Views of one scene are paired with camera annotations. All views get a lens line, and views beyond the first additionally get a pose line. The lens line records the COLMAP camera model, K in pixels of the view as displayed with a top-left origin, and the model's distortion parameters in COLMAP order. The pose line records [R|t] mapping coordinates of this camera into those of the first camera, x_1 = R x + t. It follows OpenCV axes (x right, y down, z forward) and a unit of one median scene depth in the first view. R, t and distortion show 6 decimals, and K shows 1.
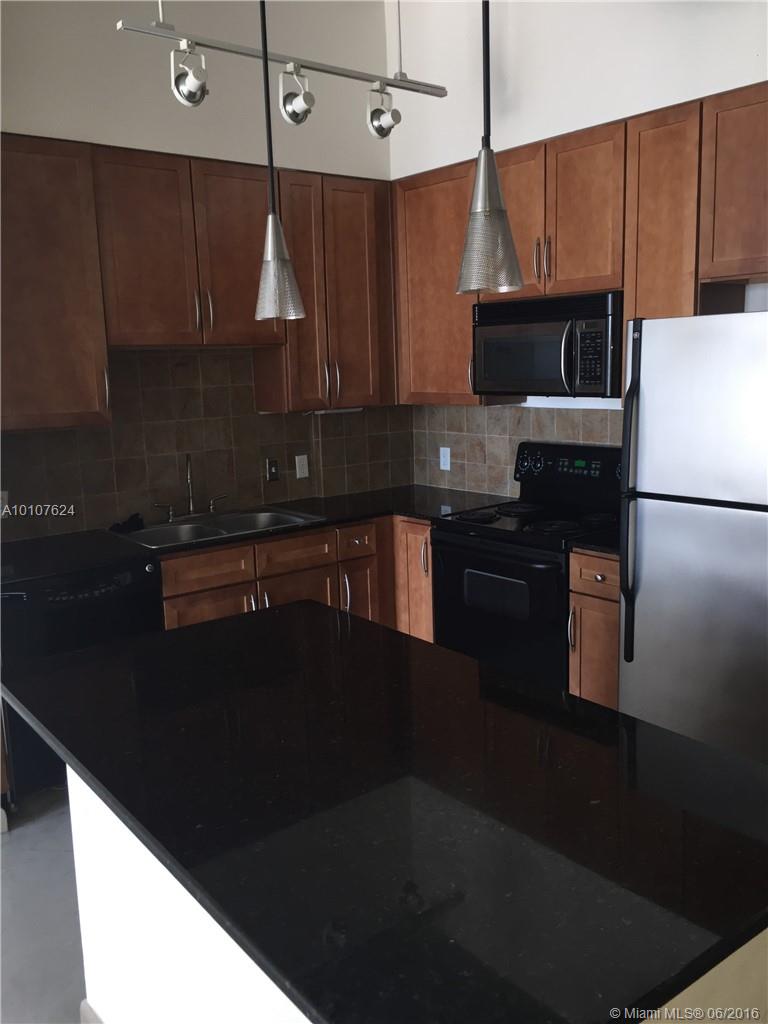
lens RADIAL K [[893.3, 0, 384.0], [0, 893.3, 512.0], [0, 0, 1]] dist [0.032253, -0.001978]
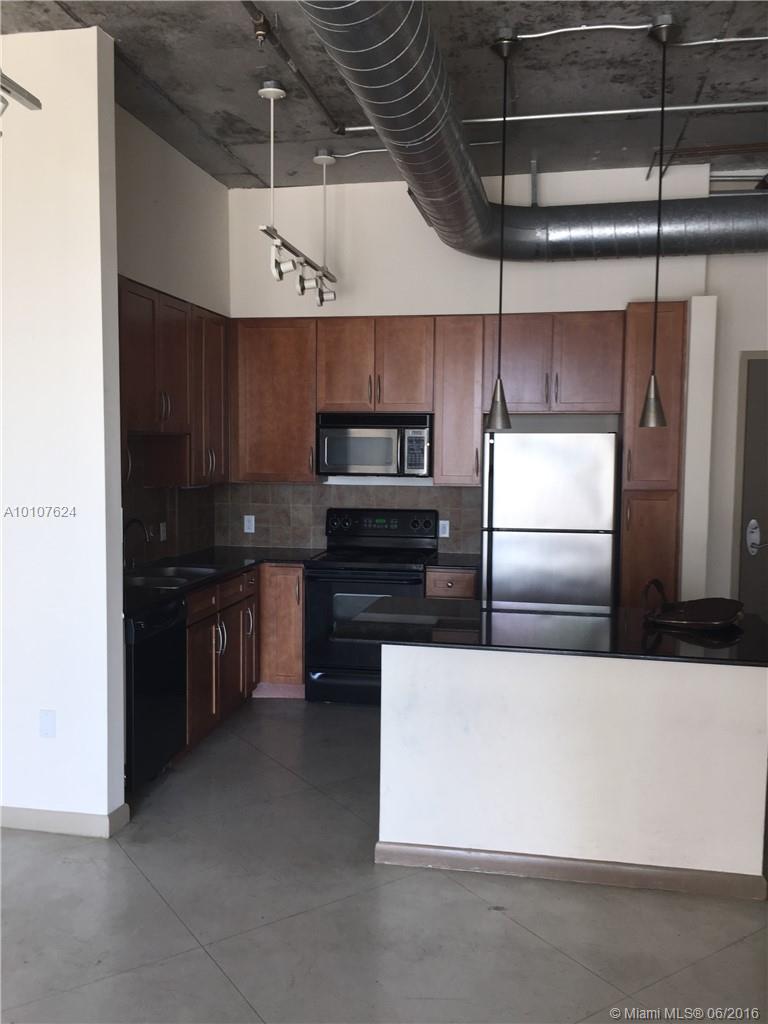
lens RADIAL K [[893.3, 0, 384.0], [0, 893.3, 512.0], [0, 0, 1]] dist [0.032253, -0.001978]
pose [[0.753832, -0.009941, 0.656992, -0.720569], [0.080735, 0.993710, -0.077600, 0.045529], [-0.652089, 0.111540, 0.749893, -0.130358]]
